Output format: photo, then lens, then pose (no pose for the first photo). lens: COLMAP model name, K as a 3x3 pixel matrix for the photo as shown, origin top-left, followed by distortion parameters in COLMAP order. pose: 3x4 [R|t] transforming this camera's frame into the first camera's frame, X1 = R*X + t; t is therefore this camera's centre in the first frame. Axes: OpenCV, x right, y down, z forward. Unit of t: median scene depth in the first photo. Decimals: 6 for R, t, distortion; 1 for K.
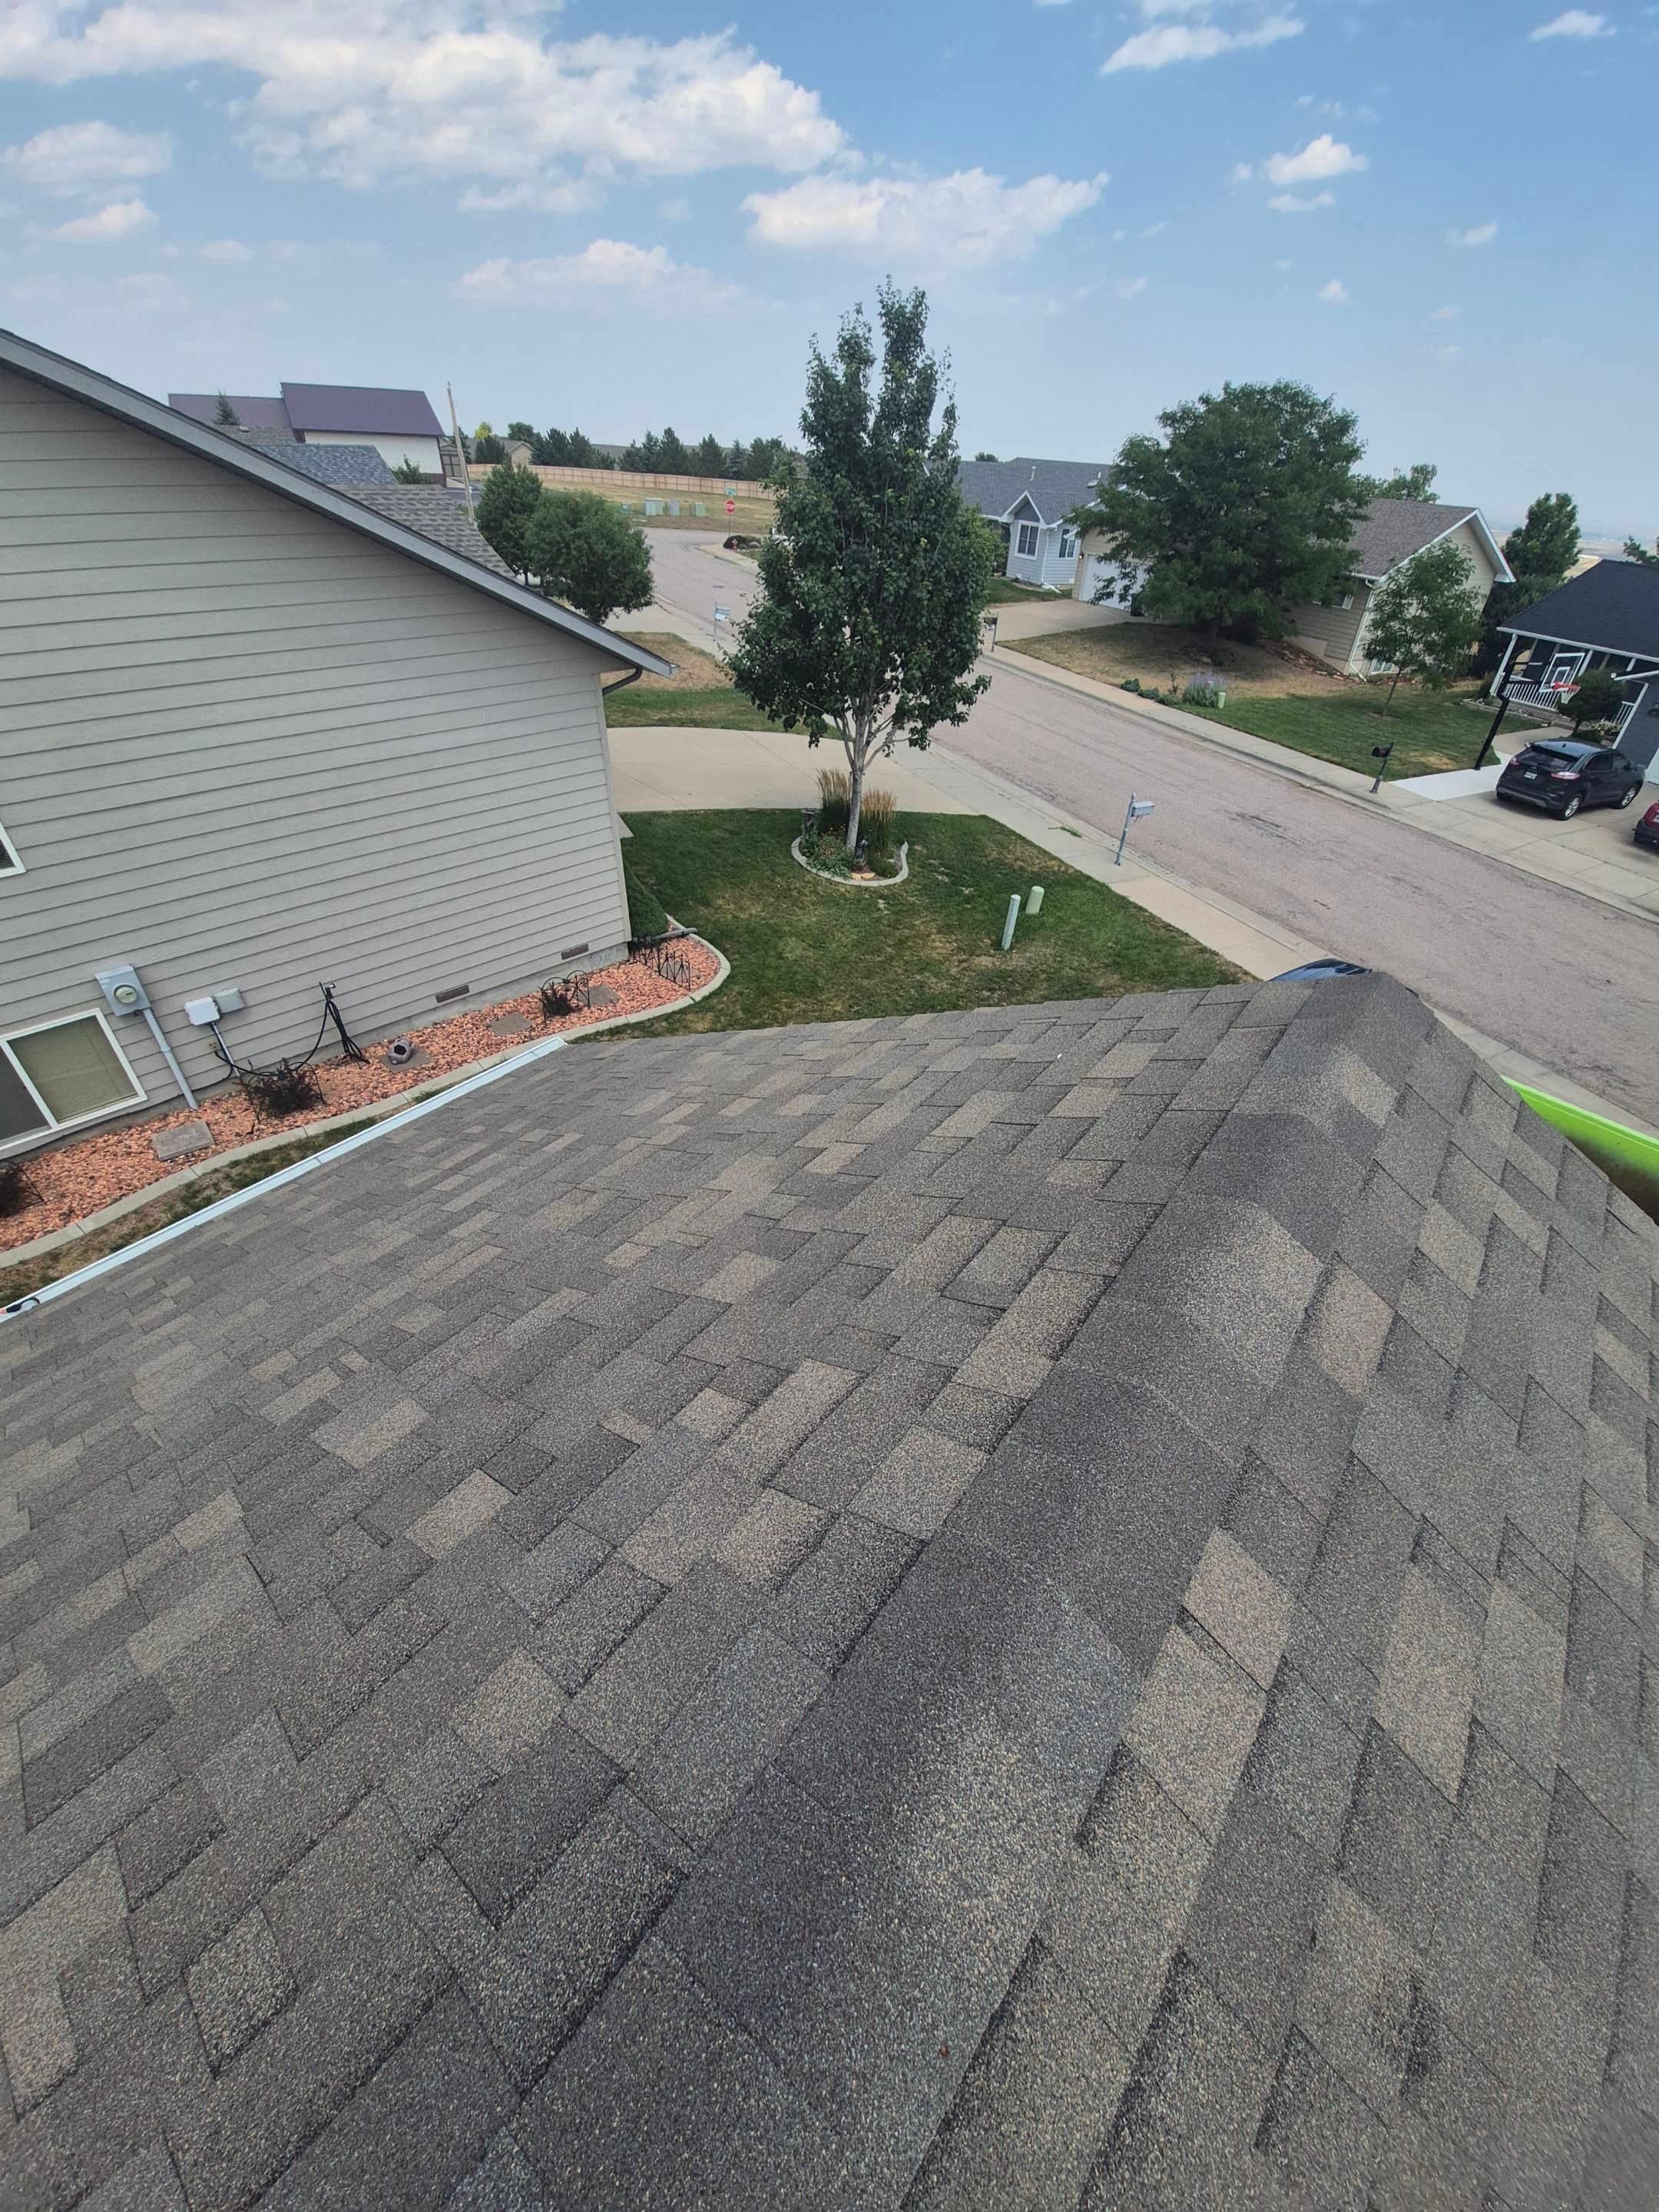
lens RADIAL K [[855.4, 0, 868.9], [0, 855.4, 1099.6], [0, 0, 1]] dist [-0.009673, -0.007132]
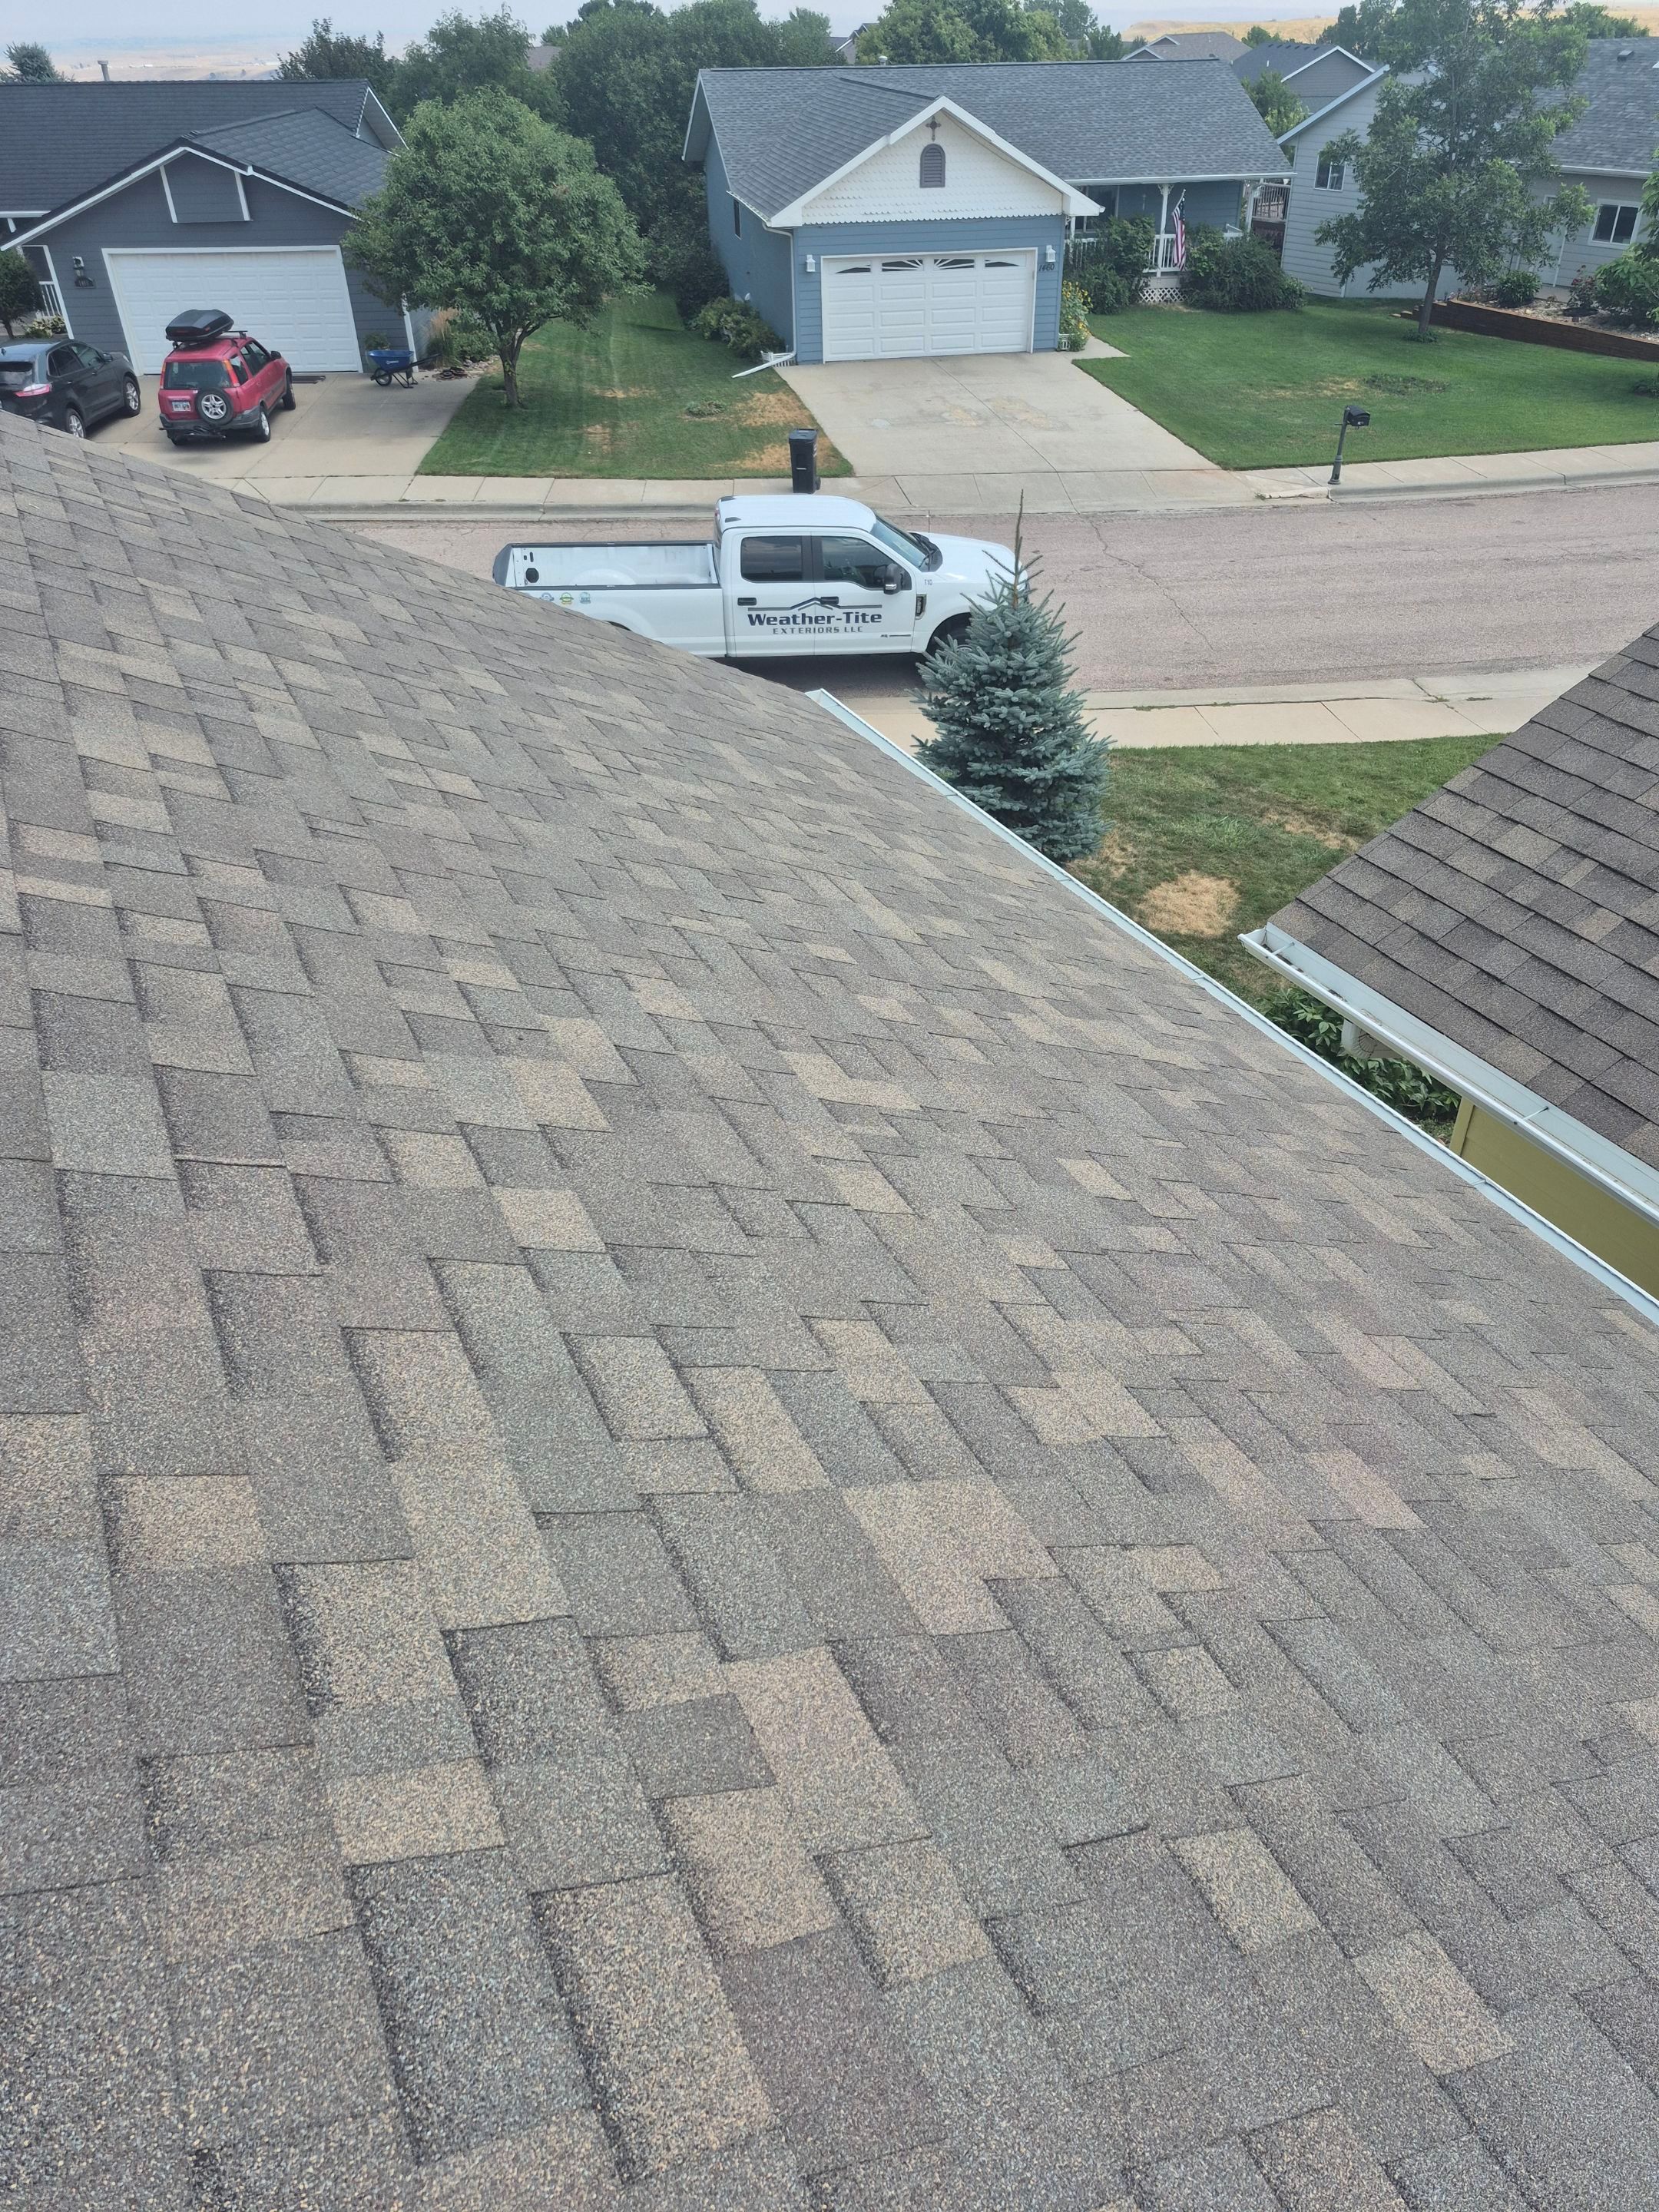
lens RADIAL K [[1549.8, 0, 854.9], [0, 1549.8, 1104.0], [0, 0, 1]] dist [0.061225, -0.059615]
pose [[0.436563, -0.567646, 0.697990, -0.111056], [0.578309, 0.771368, 0.265613, 0.110615], [-0.689182, 0.287697, 0.665026, -0.148667]]
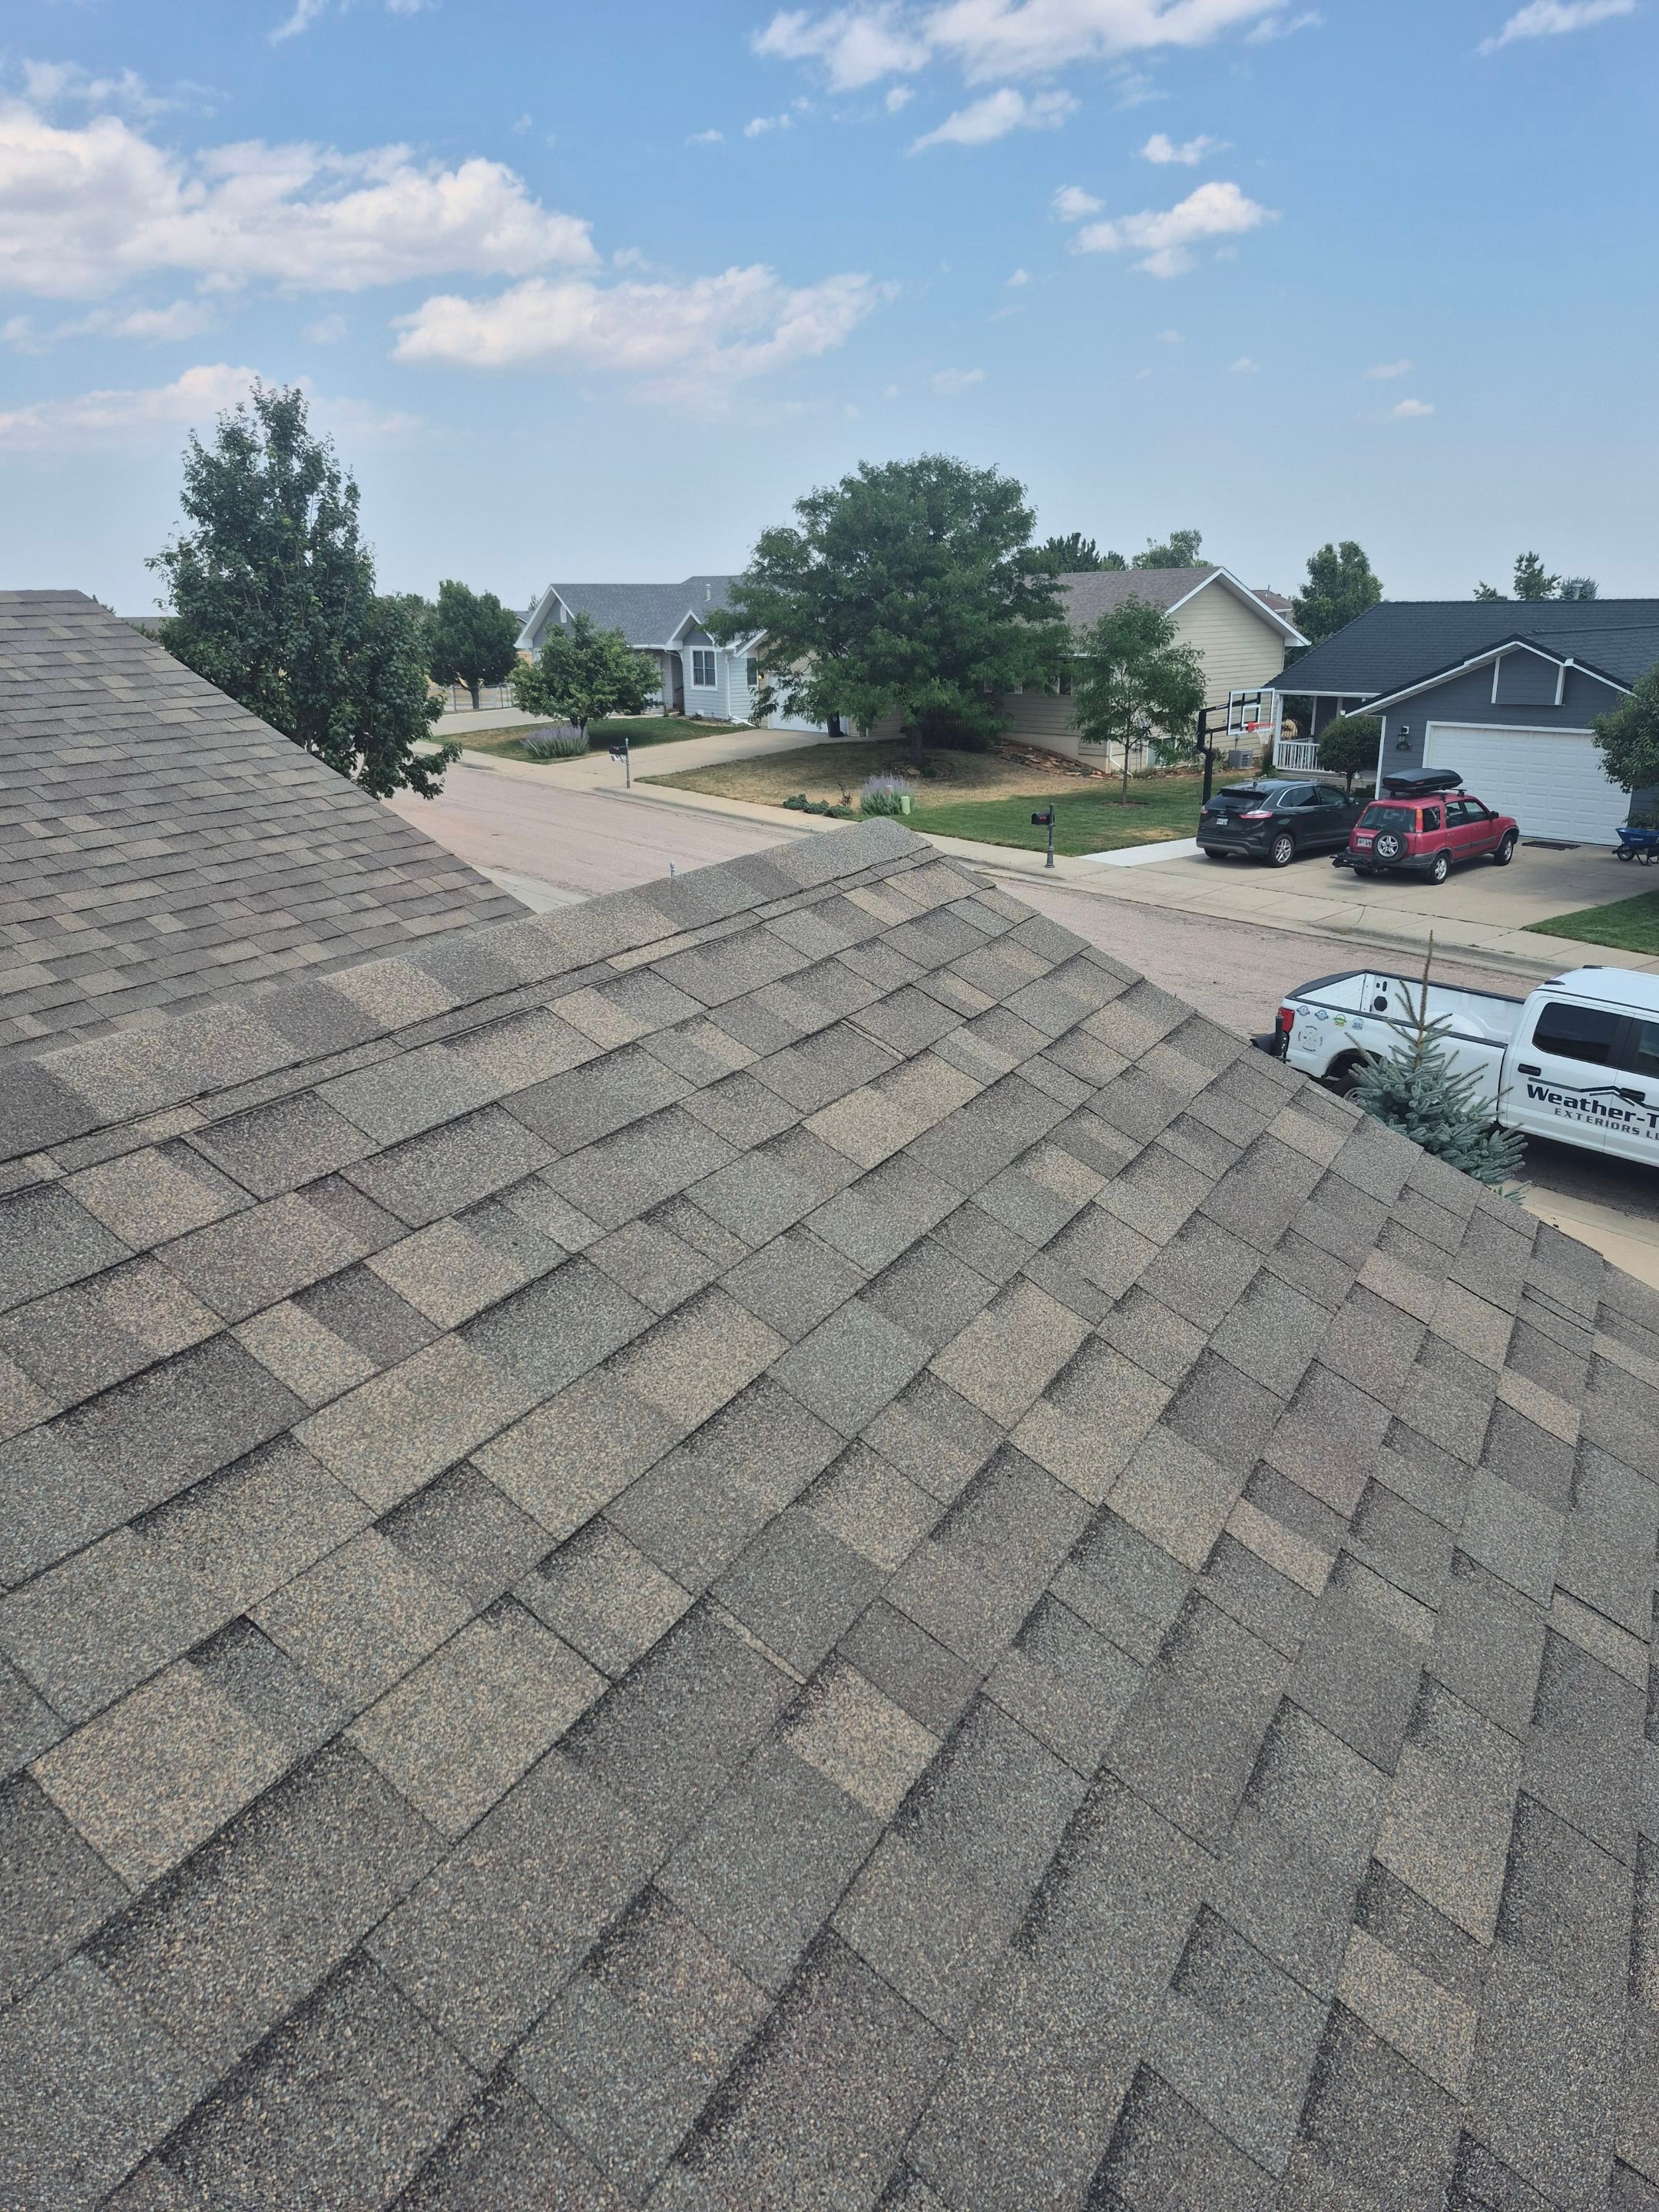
lens RADIAL K [[1549.8, 0, 828.2], [0, 1549.8, 1088.8], [0, 0, 1]] dist [0.061225, -0.059615]
pose [[0.987358, -0.112074, 0.112087, 0.213110], [0.143734, 0.931163, -0.335077, 0.300411], [-0.066818, 0.346952, 0.935500, -0.281432]]
